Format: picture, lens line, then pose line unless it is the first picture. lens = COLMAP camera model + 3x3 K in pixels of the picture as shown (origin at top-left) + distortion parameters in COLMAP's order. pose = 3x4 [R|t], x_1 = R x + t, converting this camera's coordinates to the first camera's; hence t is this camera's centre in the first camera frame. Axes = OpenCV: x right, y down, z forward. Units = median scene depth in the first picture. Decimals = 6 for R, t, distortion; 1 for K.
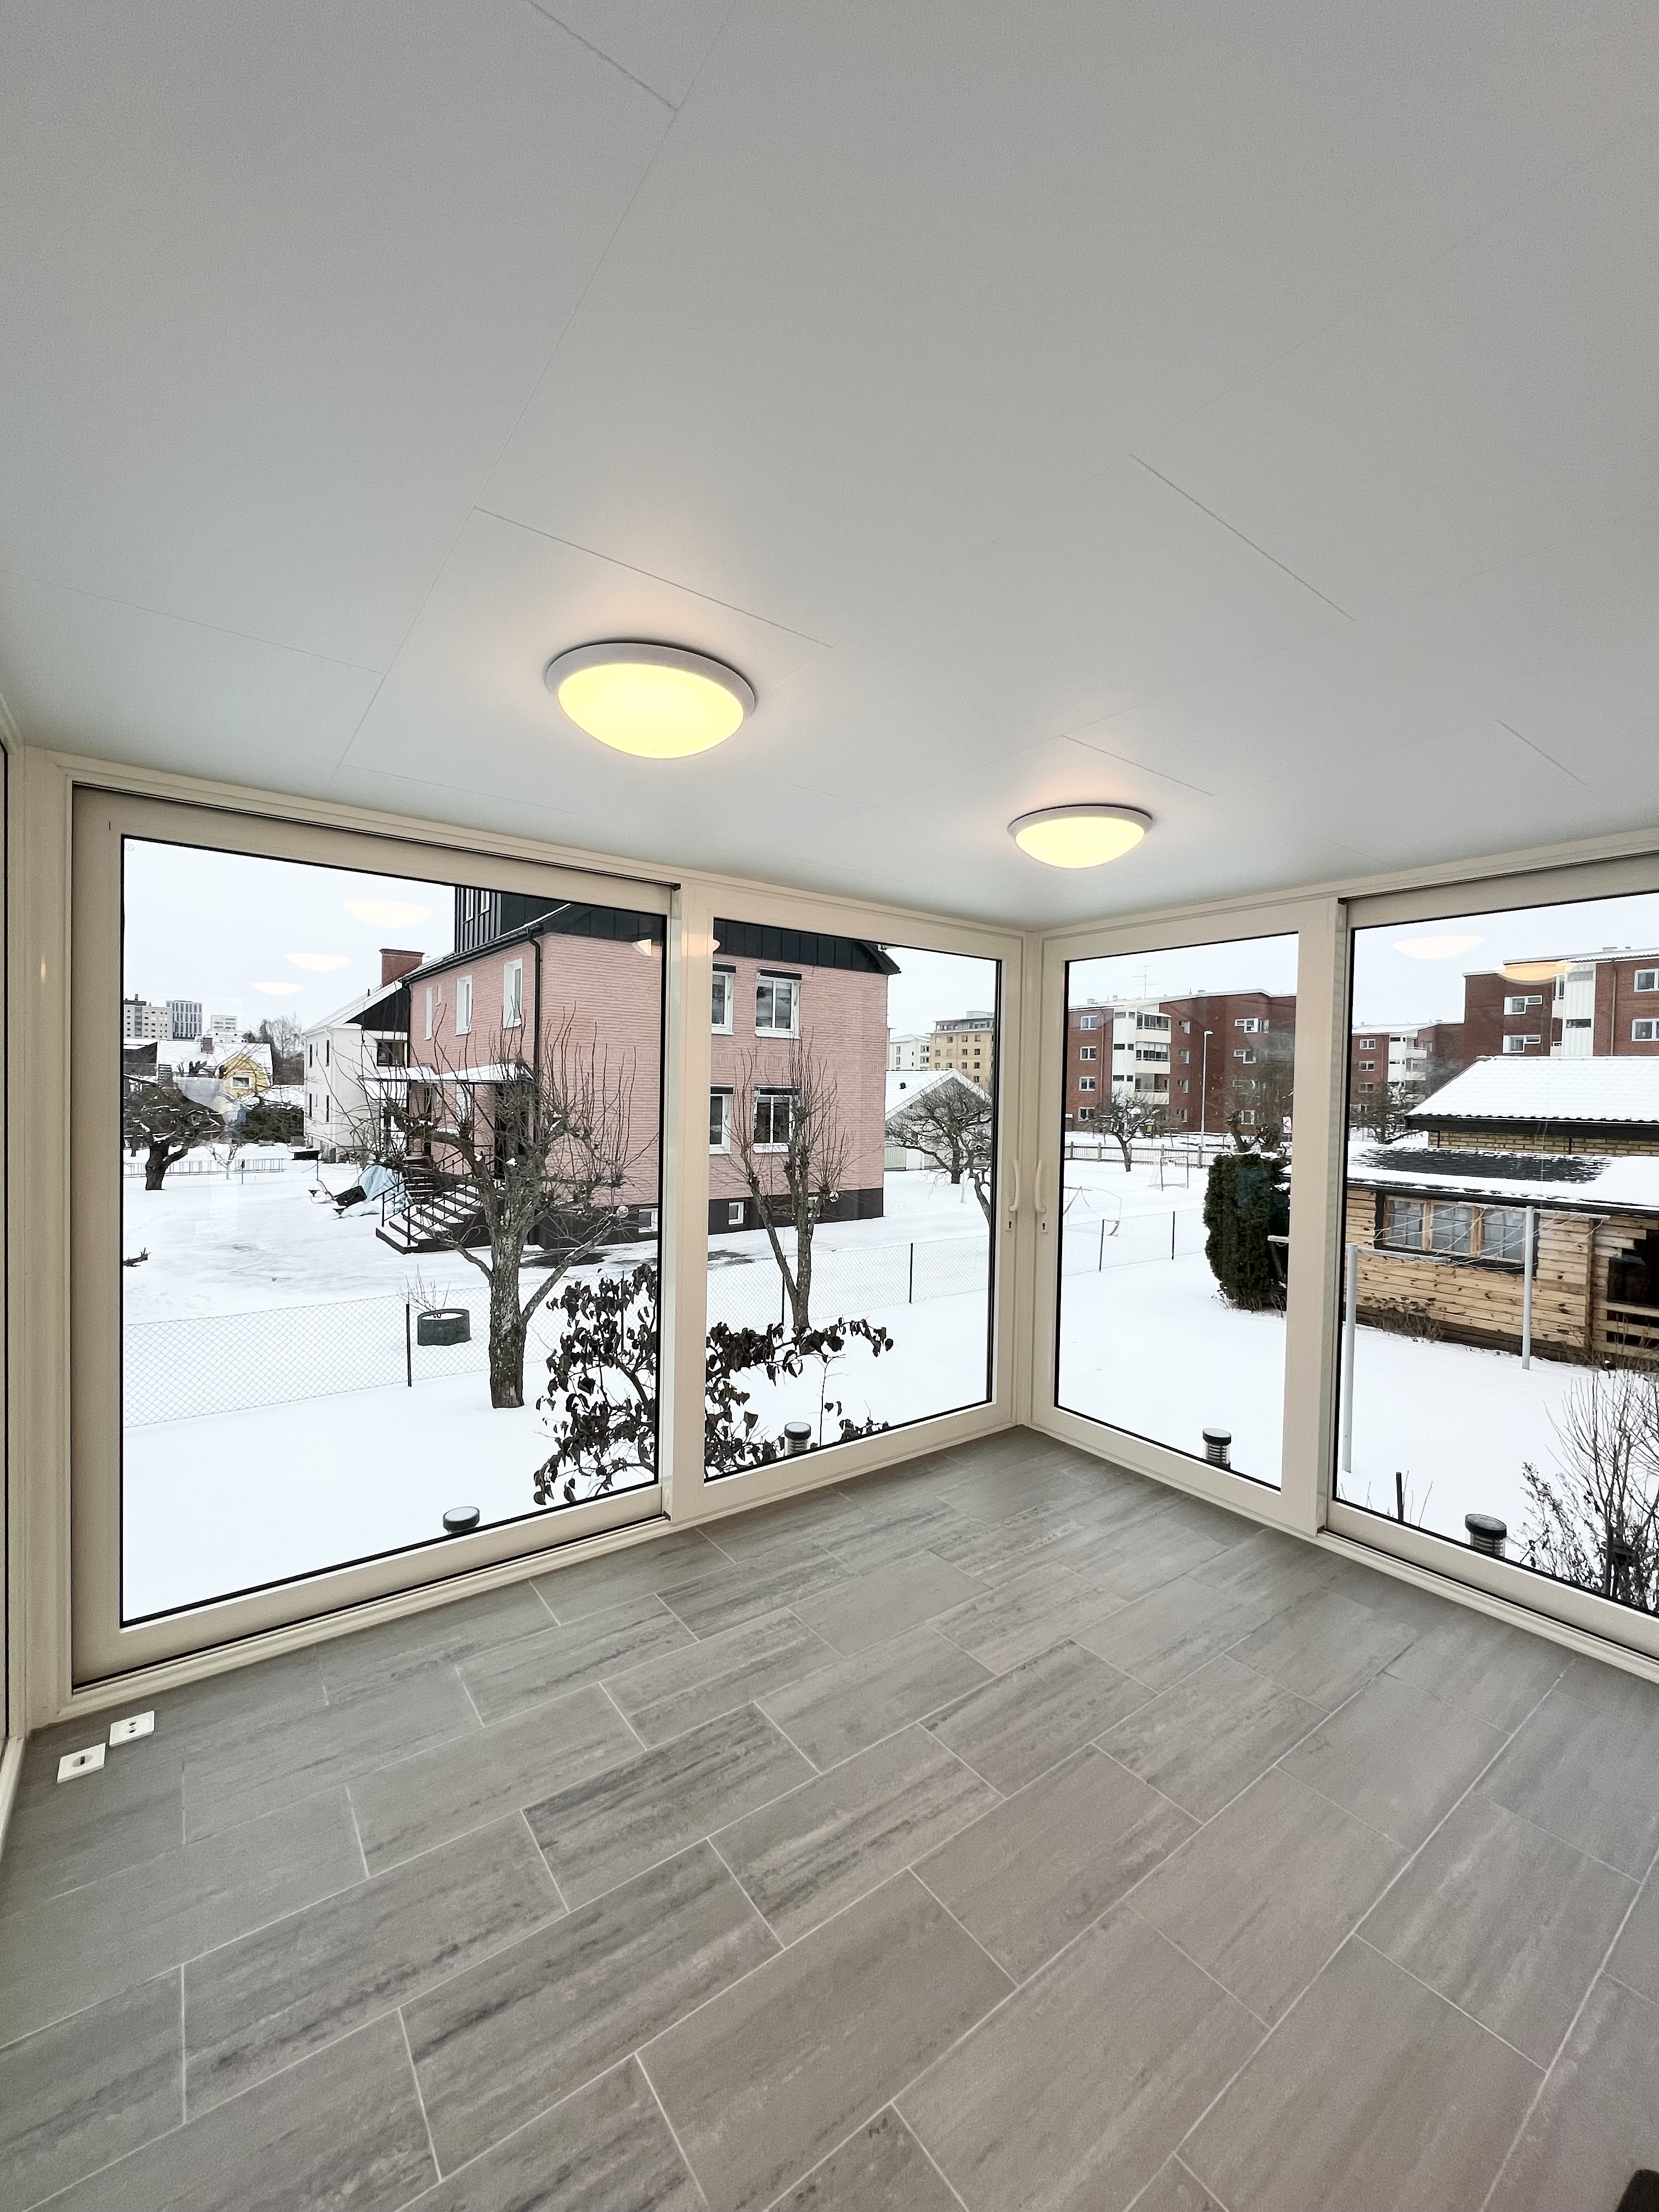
lens RADIAL K [[880.7, 0, 827.9], [0, 880.7, 1107.8], [0, 0, 1]] dist [0.001460, 0.000300]
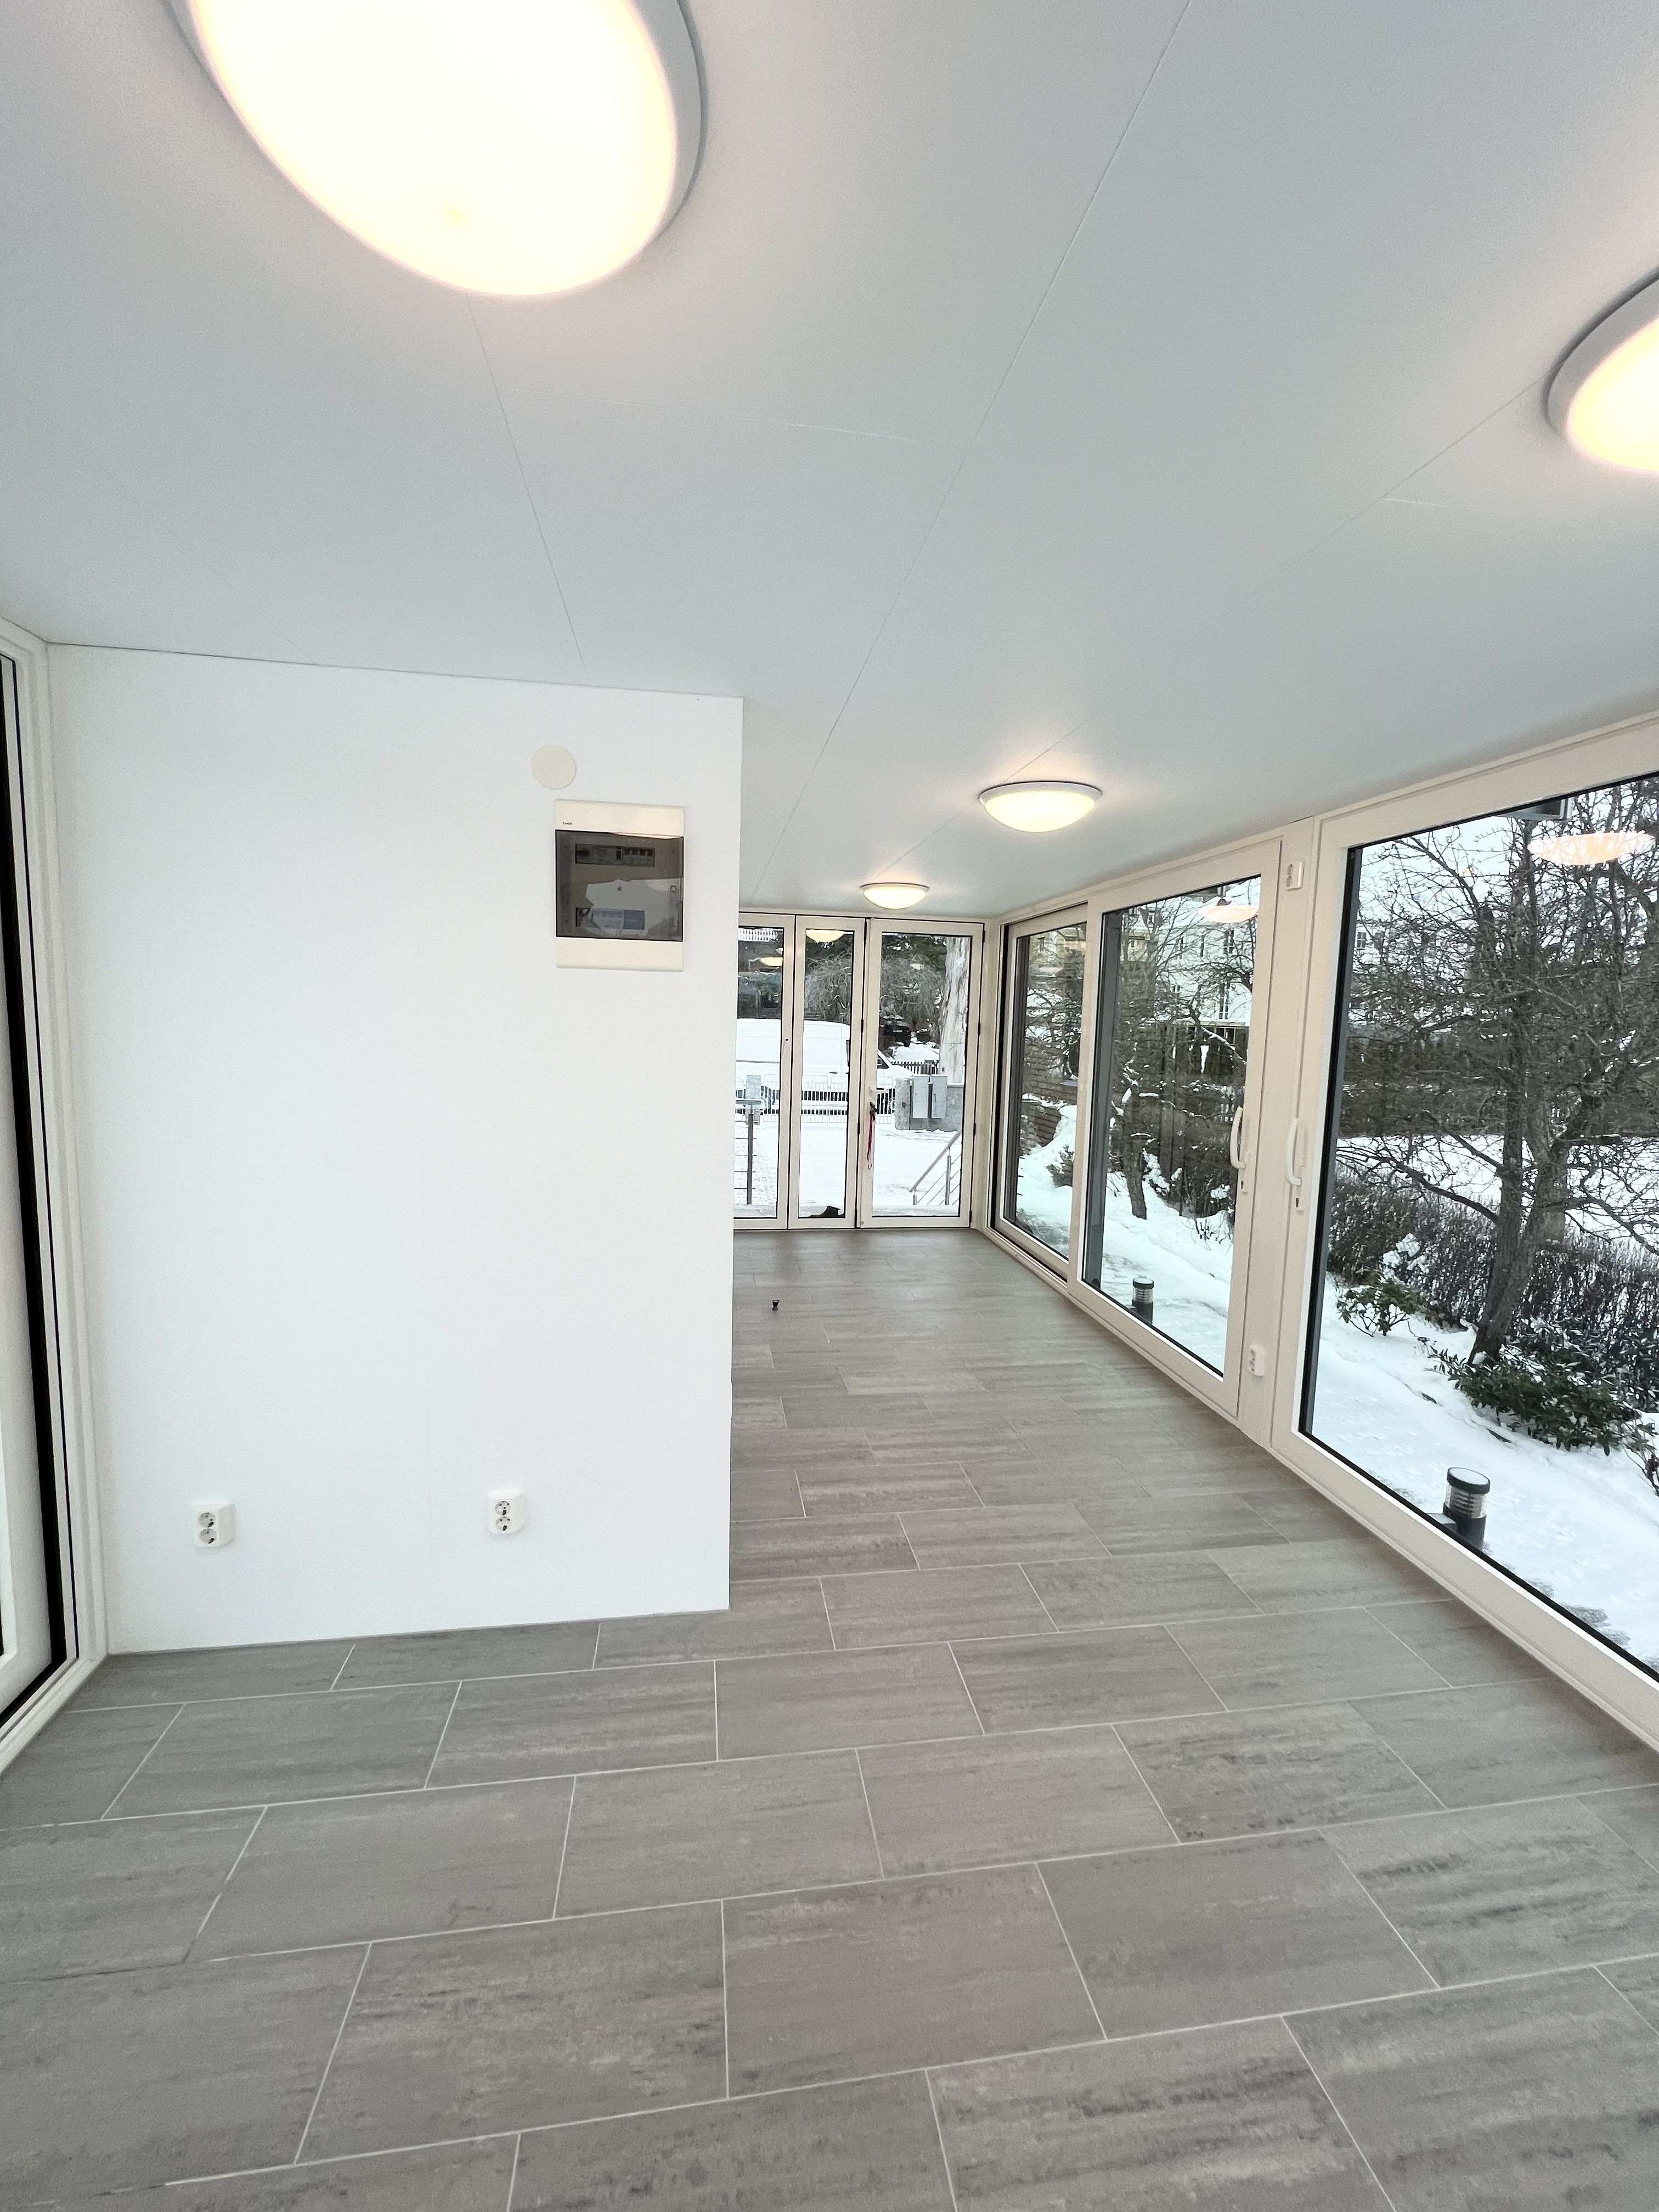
lens RADIAL K [[880.7, 0, 827.9], [0, 880.7, 1107.8], [0, 0, 1]] dist [0.001460, 0.000300]
pose [[-0.882068, -0.091591, 0.462133, 0.023185], [-0.035682, 0.991091, 0.128321, -0.042427], [-0.469769, 0.096698, -0.877477, 1.727591]]
